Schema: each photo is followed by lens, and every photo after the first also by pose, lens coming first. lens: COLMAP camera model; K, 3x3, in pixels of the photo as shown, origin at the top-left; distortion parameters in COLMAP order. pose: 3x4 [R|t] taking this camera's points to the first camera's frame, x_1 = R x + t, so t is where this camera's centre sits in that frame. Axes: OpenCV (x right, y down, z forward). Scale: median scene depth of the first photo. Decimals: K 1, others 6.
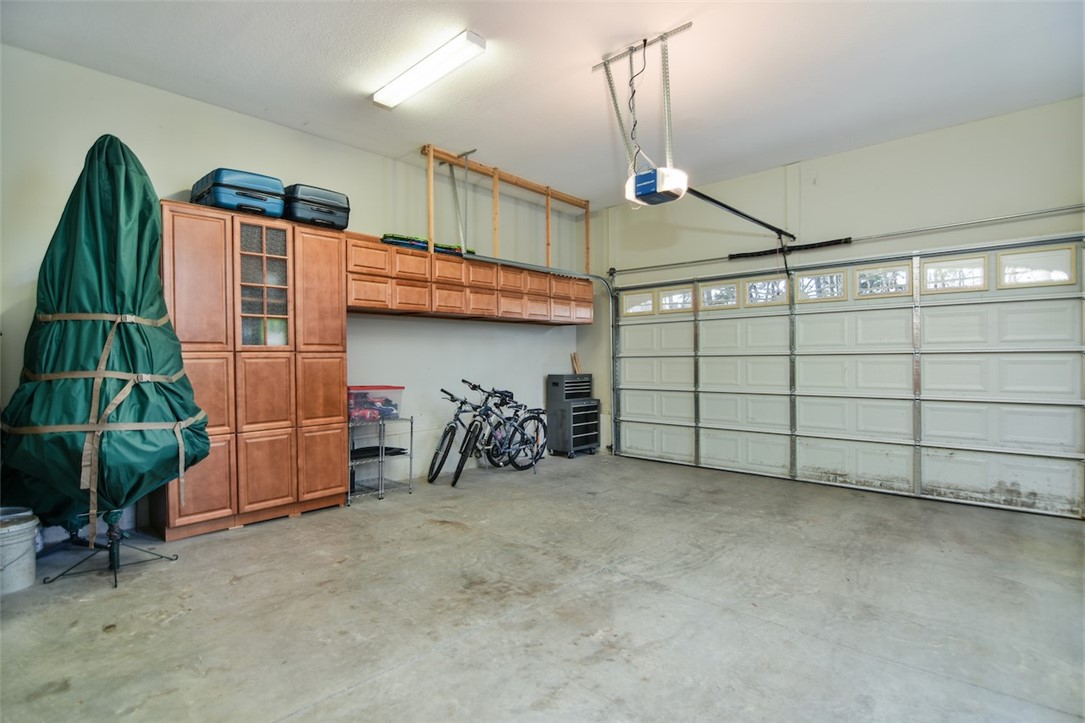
lens RADIAL K [[535.1, 0, 549.8], [0, 535.1, 361.7], [0, 0, 1]] dist [-0.014737, -0.005825]
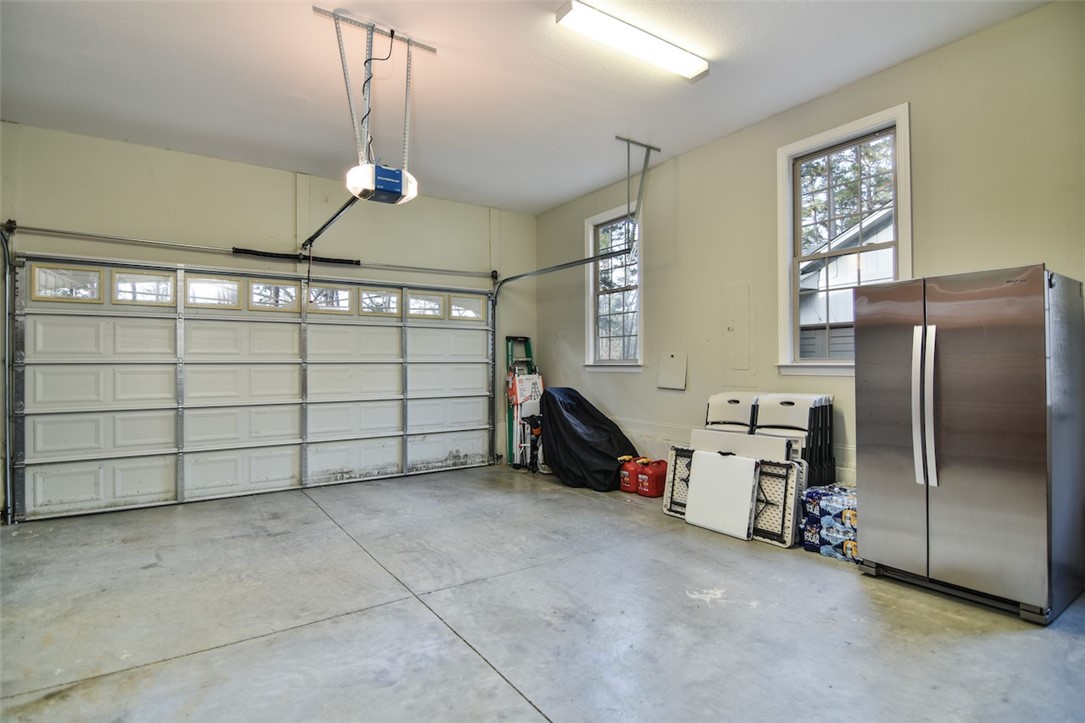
lens RADIAL K [[535.1, 0, 549.4], [0, 535.1, 359.5], [0, 0, 1]] dist [-0.014737, -0.005825]
pose [[0.212833, 0.015252, 0.976970, -0.539606], [0.006964, 0.999829, -0.017126, 0.000492], [-0.977064, 0.010448, 0.212690, 0.420551]]
